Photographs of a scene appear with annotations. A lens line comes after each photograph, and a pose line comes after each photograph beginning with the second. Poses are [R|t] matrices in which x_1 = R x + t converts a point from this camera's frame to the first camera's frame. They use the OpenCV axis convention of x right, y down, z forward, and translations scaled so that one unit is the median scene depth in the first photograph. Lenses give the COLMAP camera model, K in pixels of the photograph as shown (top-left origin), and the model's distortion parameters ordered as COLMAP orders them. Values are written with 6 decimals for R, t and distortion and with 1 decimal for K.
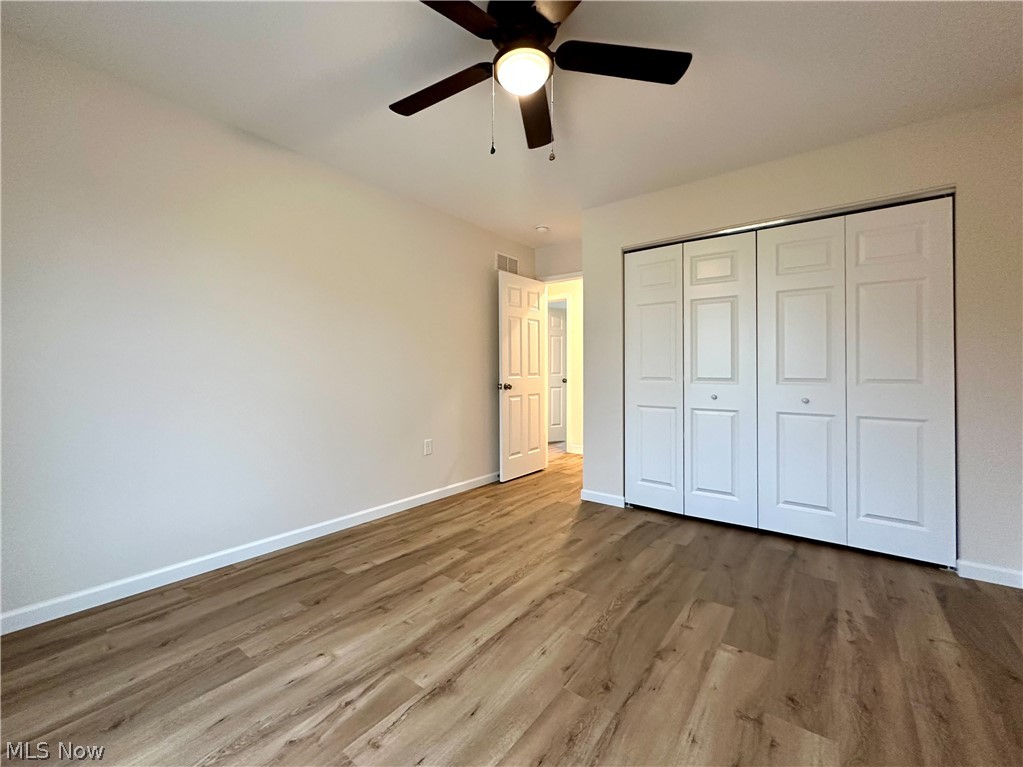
lens RADIAL K [[418.2, 0, 508.0], [0, 418.2, 379.3], [0, 0, 1]] dist [0.000511, 0.000065]
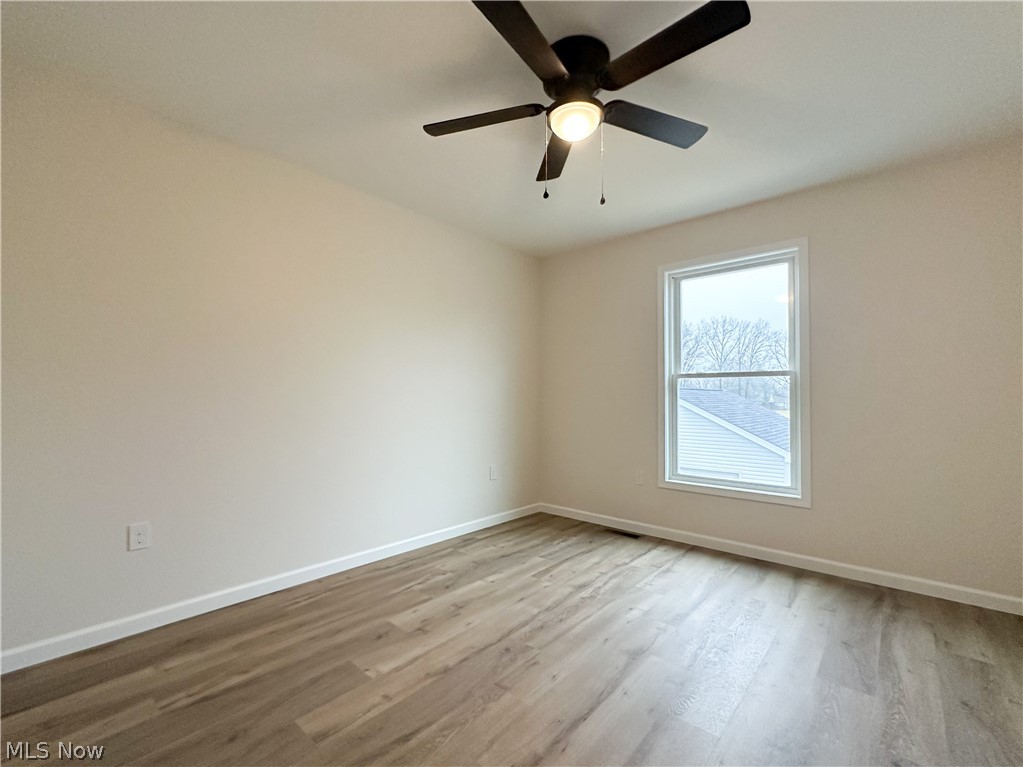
lens RADIAL K [[456.3, 0, 486.2], [0, 456.3, 385.5], [0, 0, 1]] dist [-0.000250, 0.000077]
pose [[-0.993974, -0.002681, 0.109587, 0.130372], [-0.005241, 0.999720, -0.023079, -0.047396], [-0.109494, -0.023514, -0.993709, 2.160283]]
